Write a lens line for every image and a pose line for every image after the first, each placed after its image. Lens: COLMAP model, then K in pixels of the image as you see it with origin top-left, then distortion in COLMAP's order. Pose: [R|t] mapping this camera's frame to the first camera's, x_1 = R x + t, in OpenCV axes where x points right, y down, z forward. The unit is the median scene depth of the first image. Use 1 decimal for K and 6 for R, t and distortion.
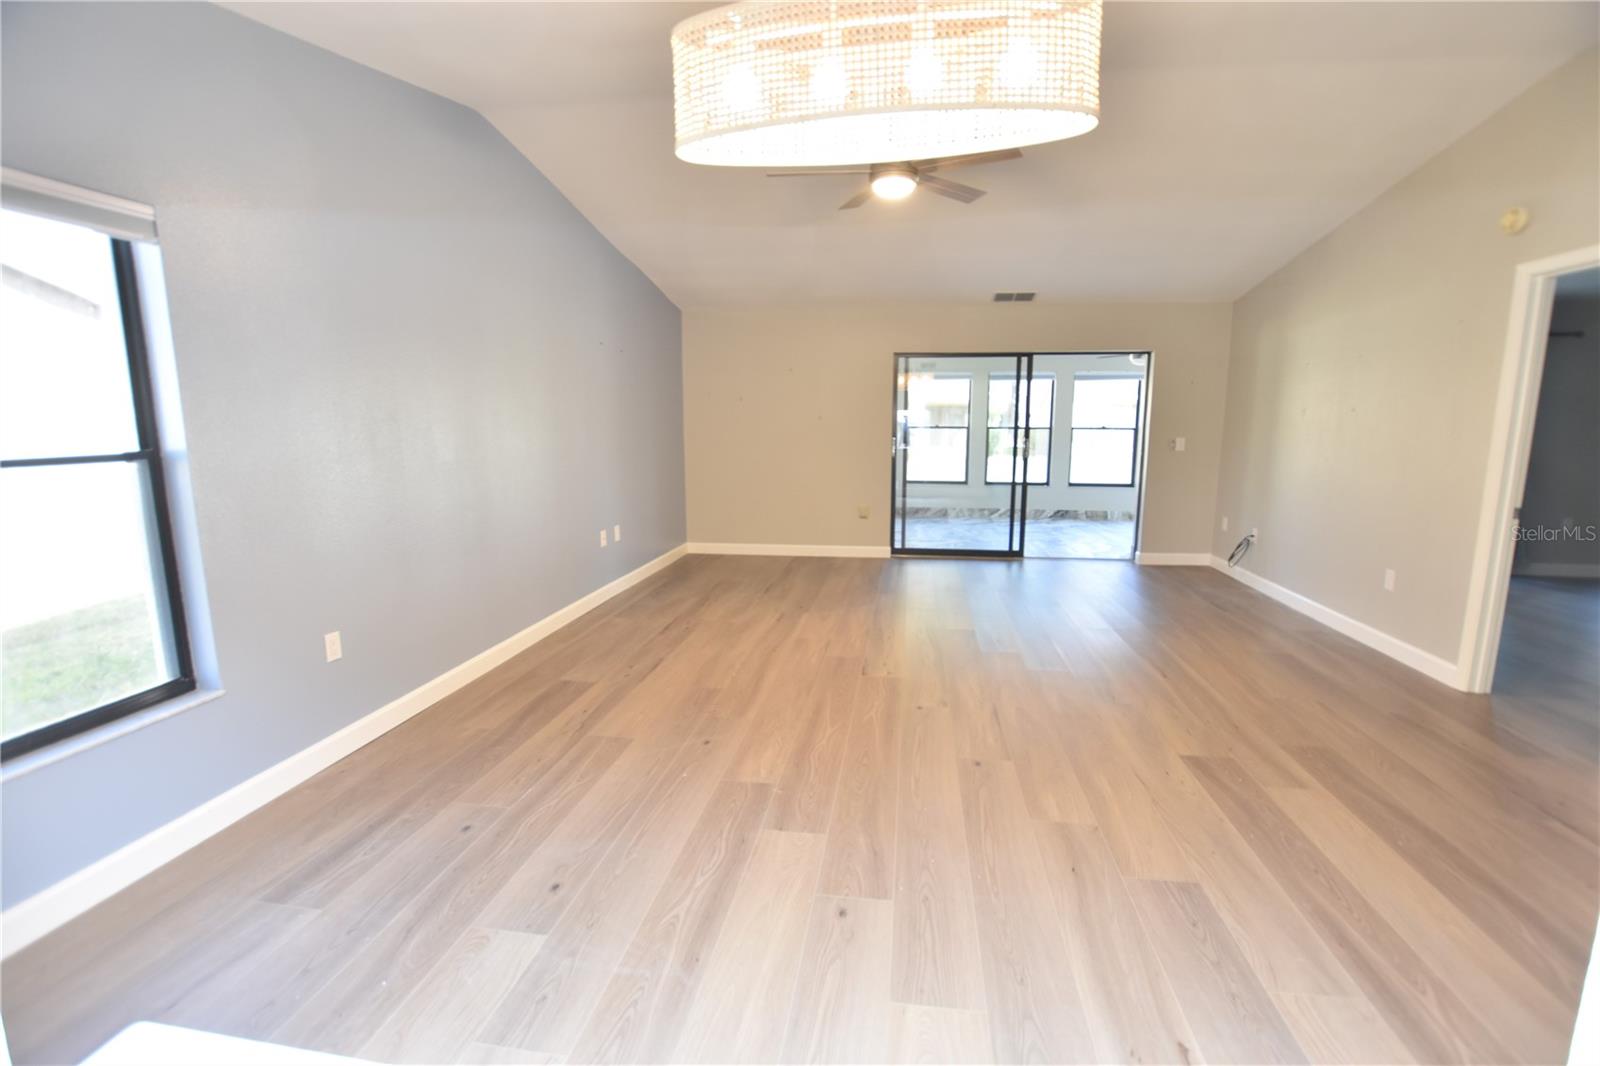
lens RADIAL K [[708.5, 0, 800.0], [0, 708.5, 533.0], [0, 0, 1]] dist [-0.000193, 0.000013]
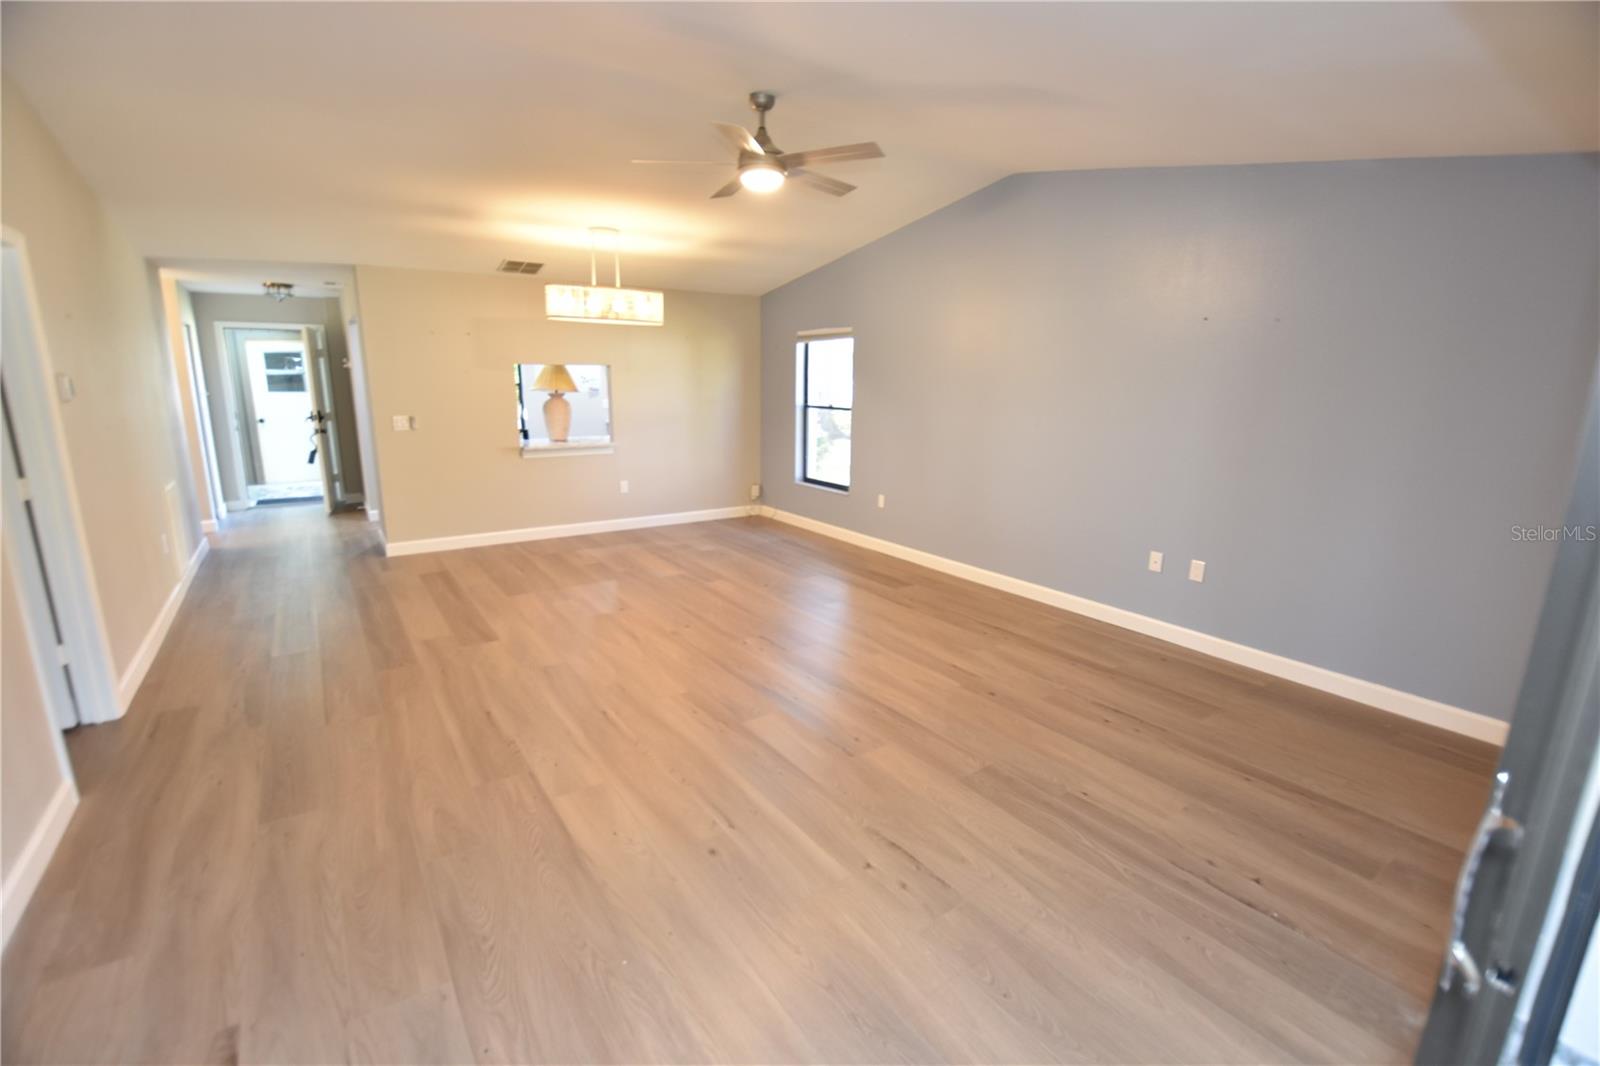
lens RADIAL K [[708.5, 0, 800.0], [0, 708.5, 533.0], [0, 0, 1]] dist [-0.000193, 0.000013]
pose [[-0.722512, 0.137242, -0.677599, 0.877823], [-0.125156, 0.937941, 0.323423, -0.363585], [0.679935, 0.318482, -0.660498, 1.941054]]
